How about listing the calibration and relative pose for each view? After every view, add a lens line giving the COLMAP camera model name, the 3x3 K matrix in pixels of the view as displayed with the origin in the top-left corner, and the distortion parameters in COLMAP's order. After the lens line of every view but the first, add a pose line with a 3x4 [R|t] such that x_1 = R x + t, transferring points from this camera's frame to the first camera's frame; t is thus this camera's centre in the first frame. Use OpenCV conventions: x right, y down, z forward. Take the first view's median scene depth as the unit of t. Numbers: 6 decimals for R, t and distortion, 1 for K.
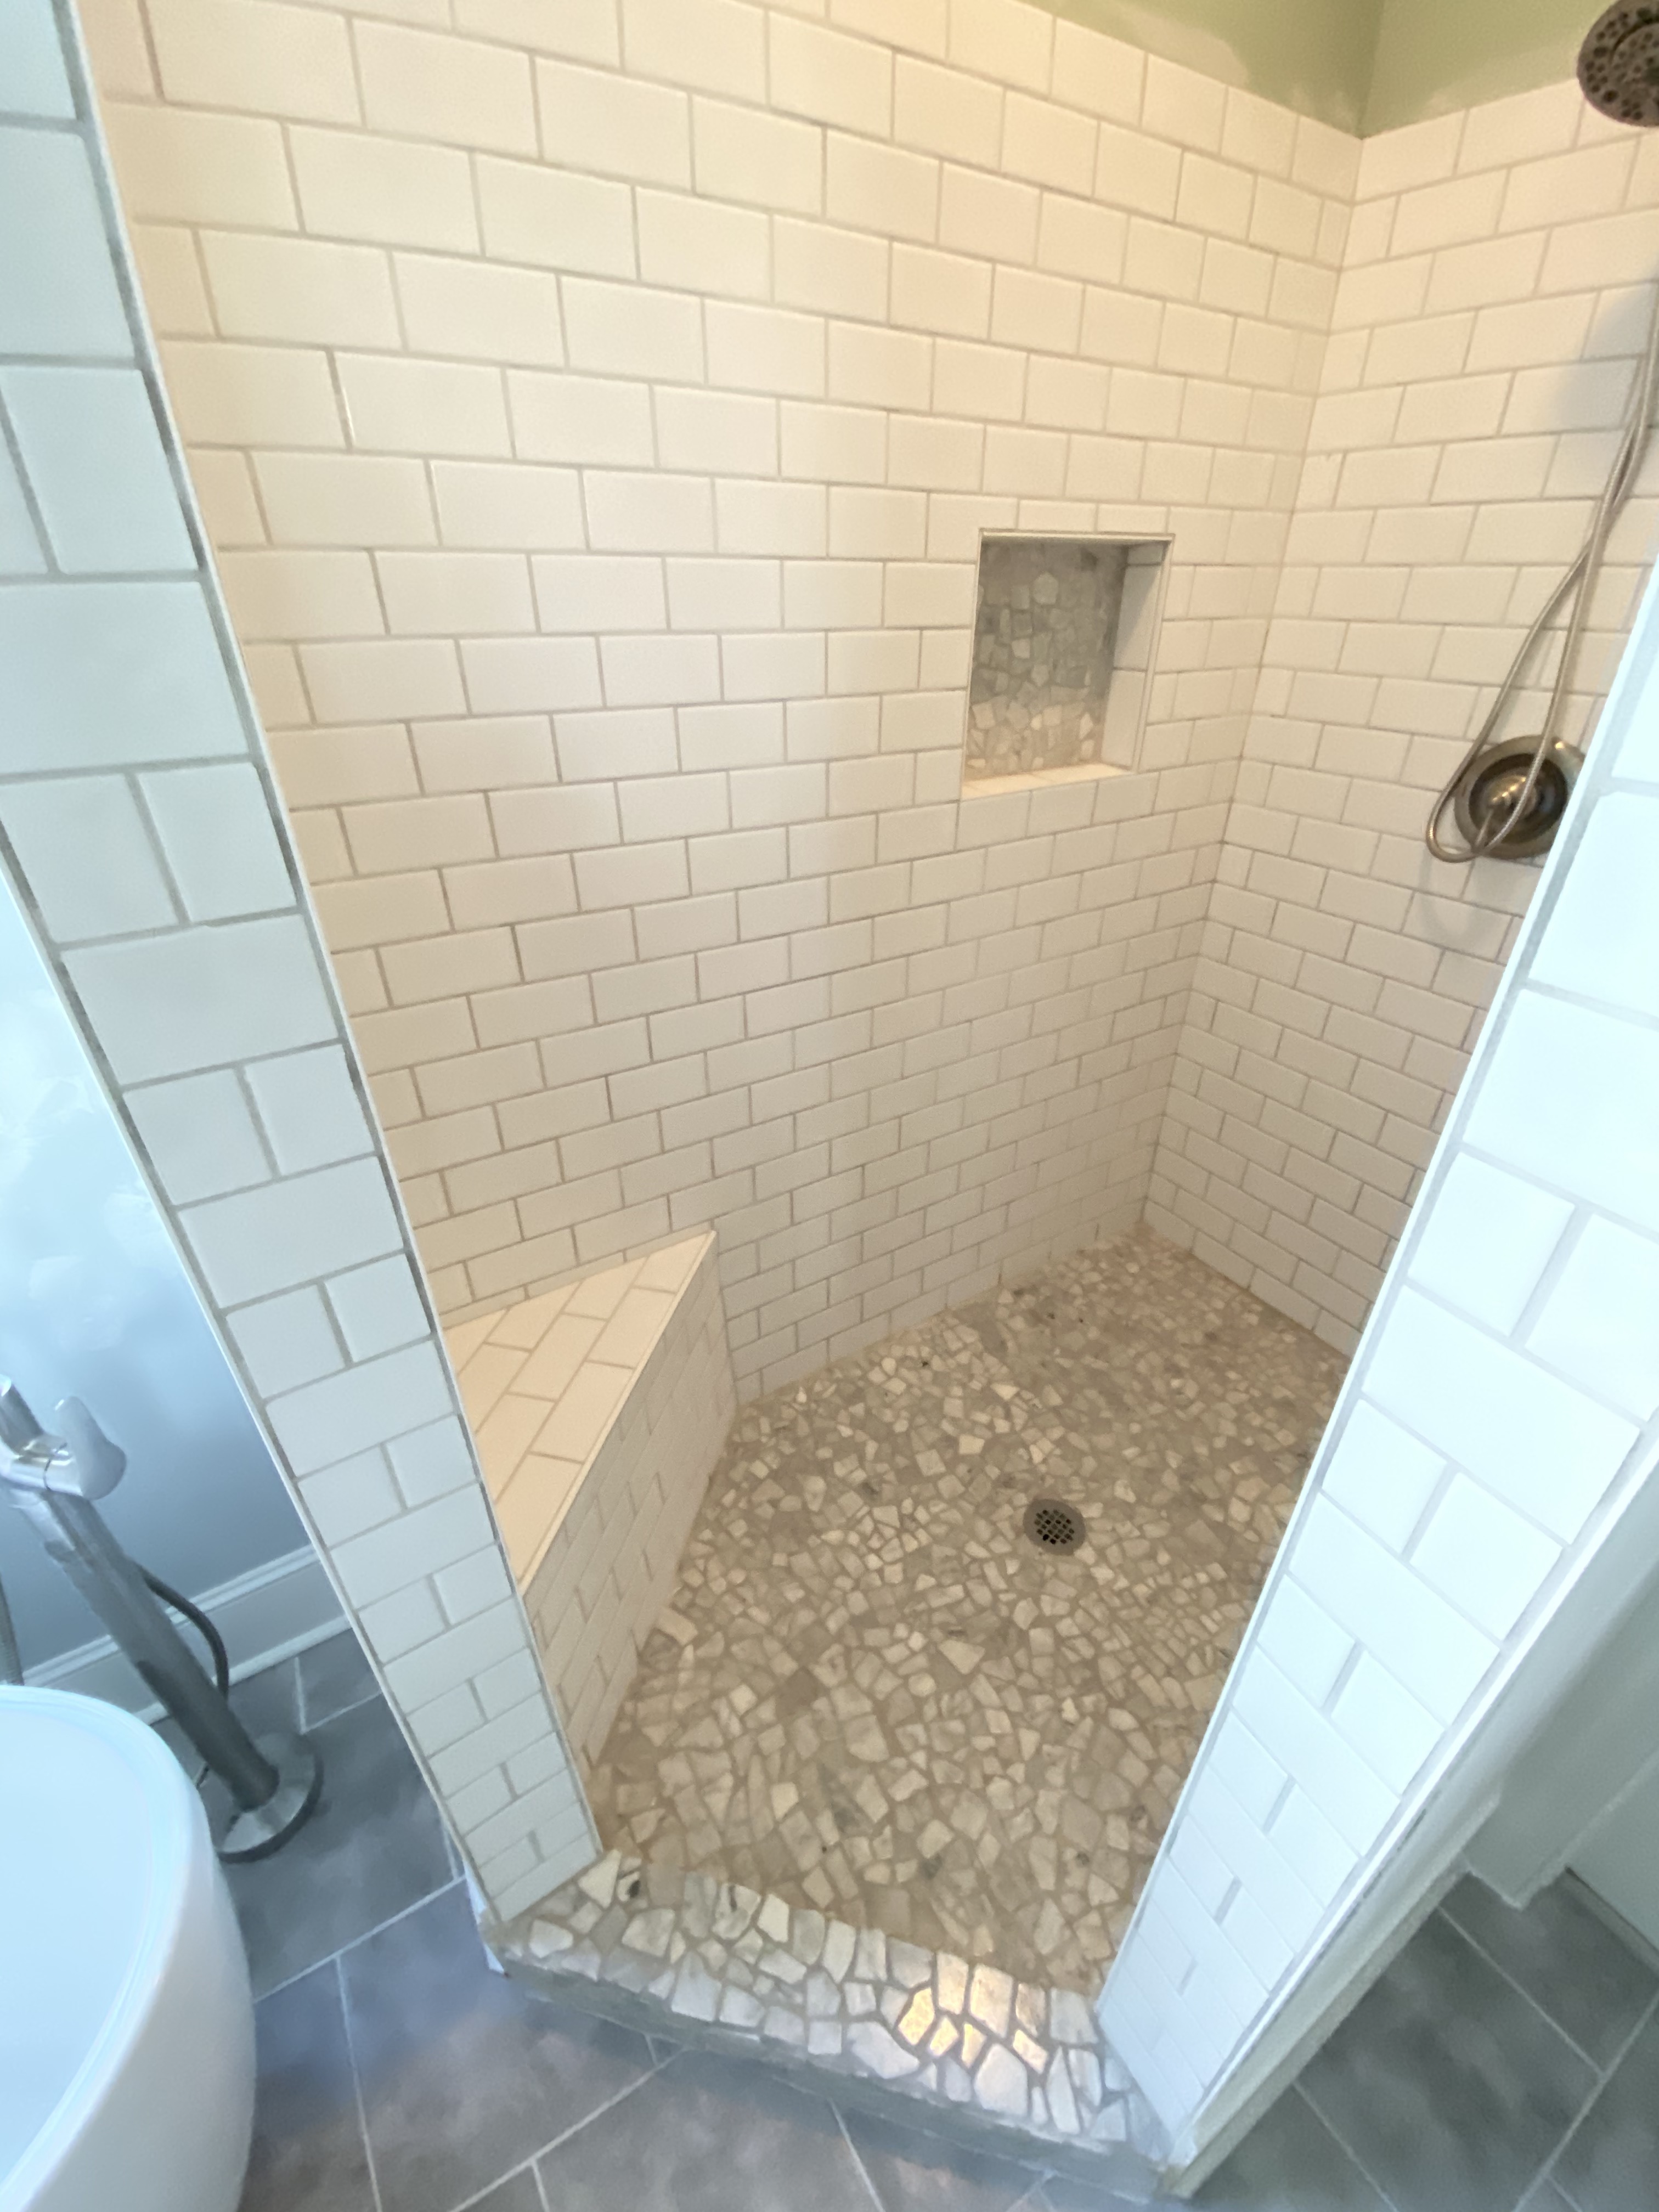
lens RADIAL K [[918.6, 0, 817.9], [0, 918.6, 1094.4], [0, 0, 1]] dist [-0.009216, -0.009587]
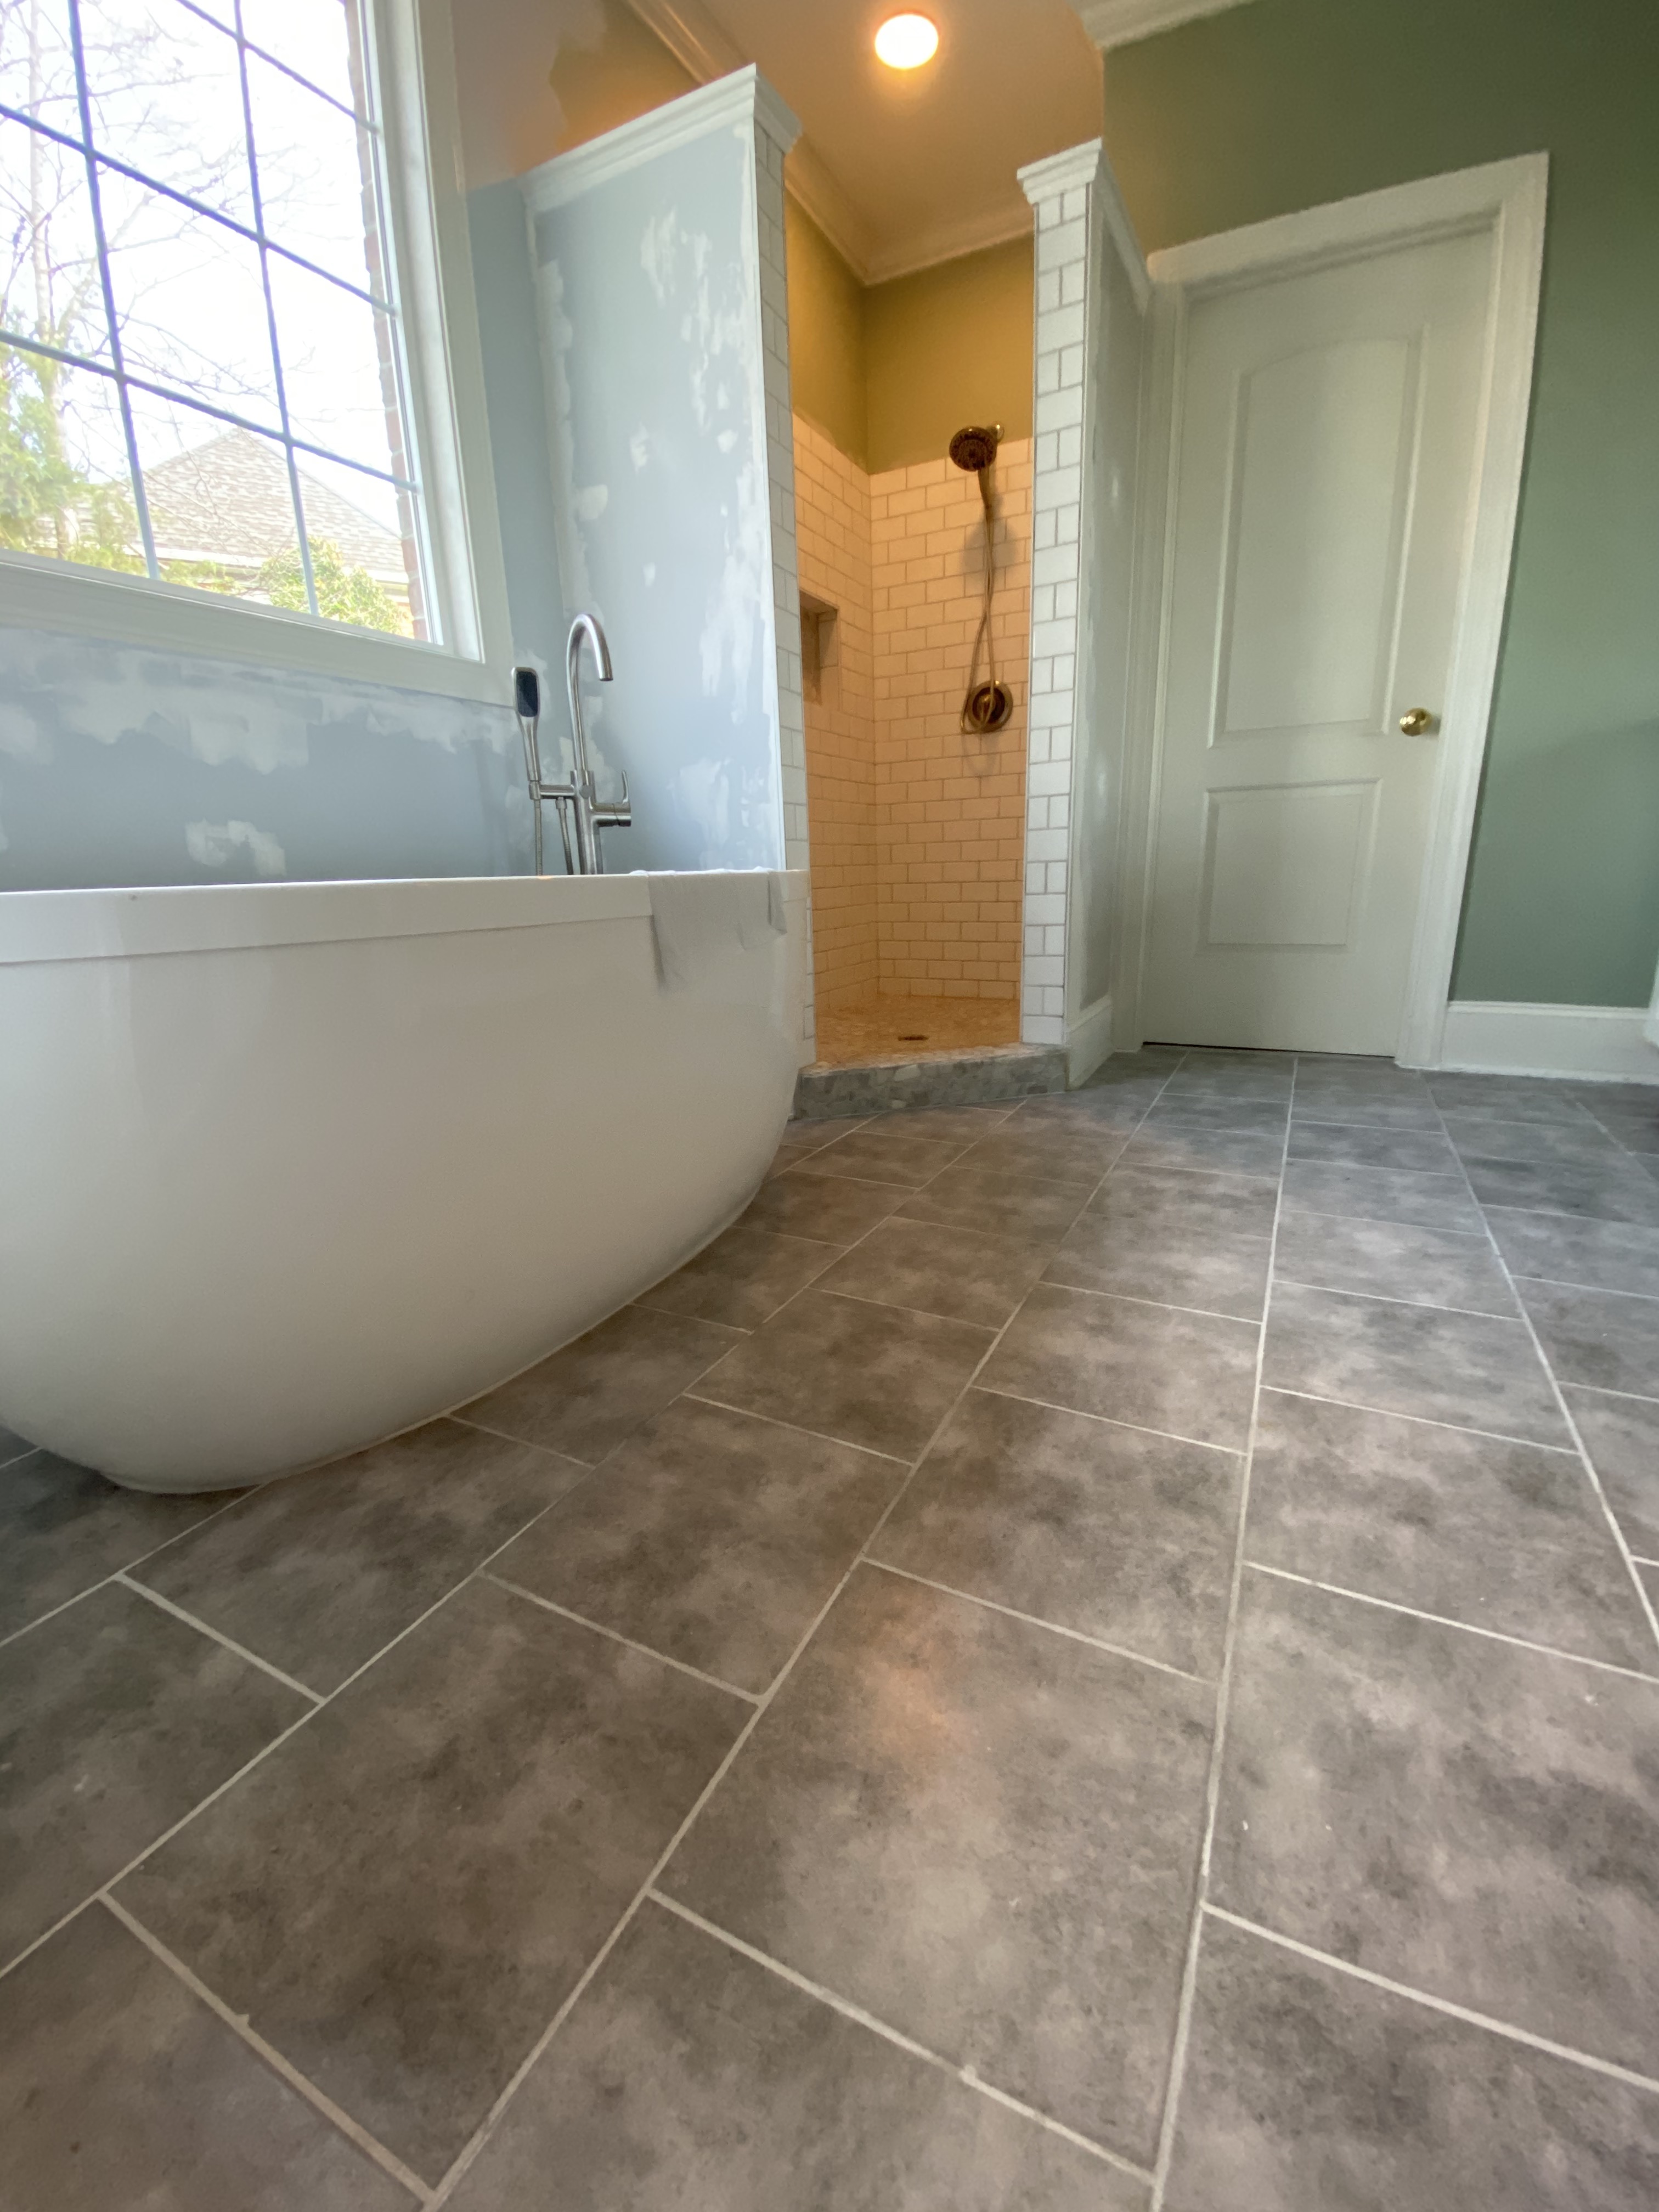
lens RADIAL K [[918.6, 0, 844.5], [0, 918.6, 1114.0], [0, 0, 1]] dist [-0.009216, -0.009587]
pose [[0.853643, -0.150900, 0.498520, -1.015218], [0.277345, 0.941832, -0.189823, 1.116822], [-0.440878, 0.300303, 0.845840, -0.637700]]
